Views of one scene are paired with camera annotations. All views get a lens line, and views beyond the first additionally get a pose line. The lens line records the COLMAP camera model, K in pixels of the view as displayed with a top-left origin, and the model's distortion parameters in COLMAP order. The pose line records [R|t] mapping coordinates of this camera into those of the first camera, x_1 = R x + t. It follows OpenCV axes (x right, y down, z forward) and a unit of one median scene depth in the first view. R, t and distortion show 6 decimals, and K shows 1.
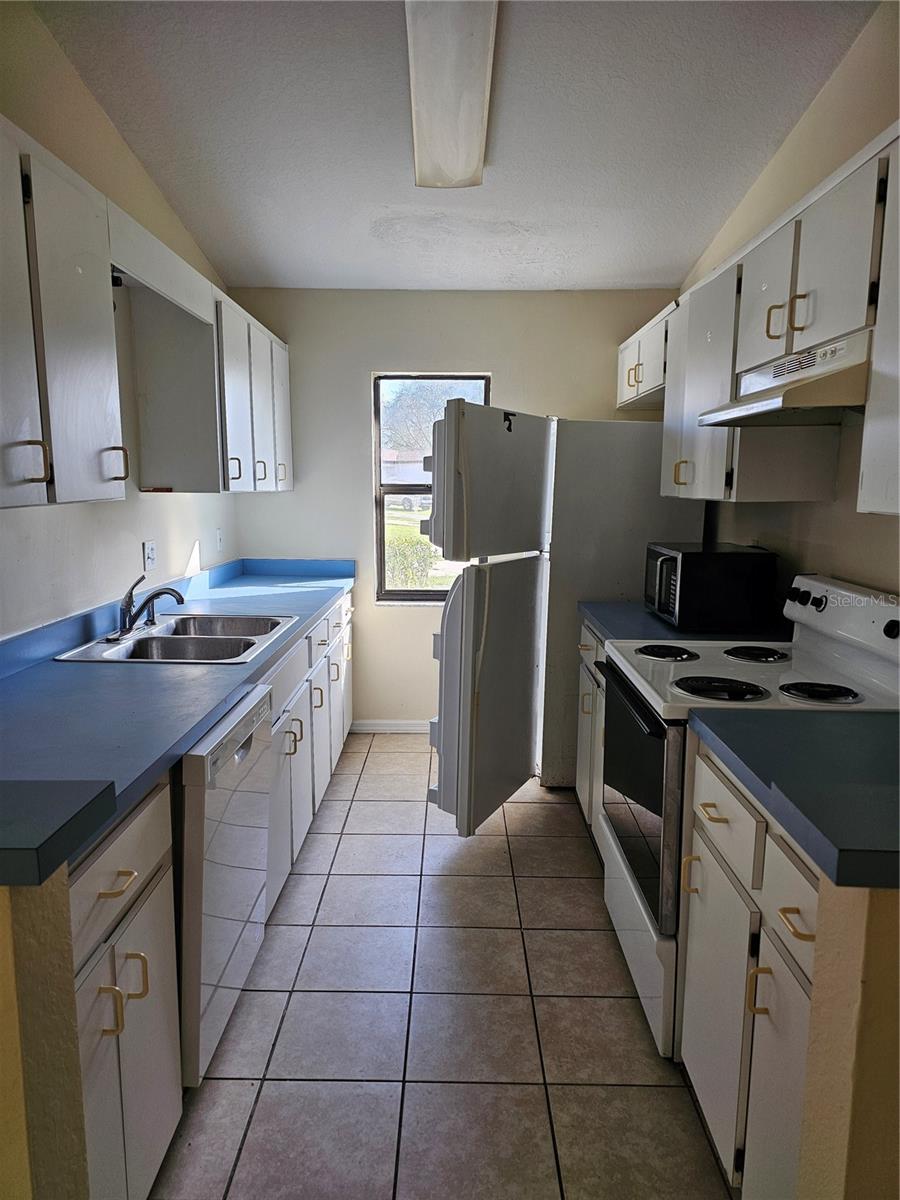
lens RADIAL K [[800.9, 0, 444.5], [0, 800.9, 600.7], [0, 0, 1]] dist [0.009250, -0.011241]
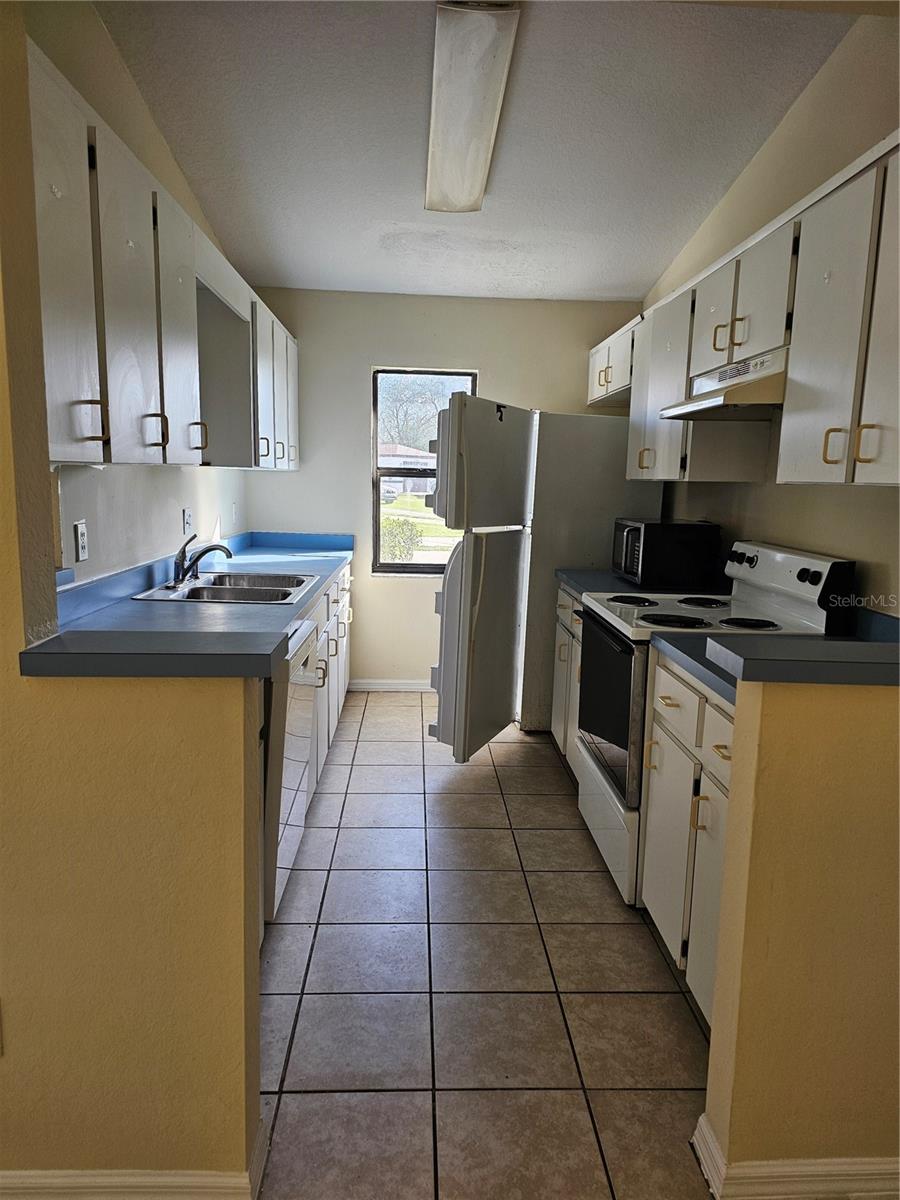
lens RADIAL K [[800.9, 0, 455.1], [0, 800.9, 600.9], [0, 0, 1]] dist [0.009250, -0.011241]
pose [[0.997792, 0.010911, 0.065506, -0.068734], [-0.011223, 0.999927, 0.004394, 0.054973], [-0.065454, -0.005119, 0.997842, -0.193833]]
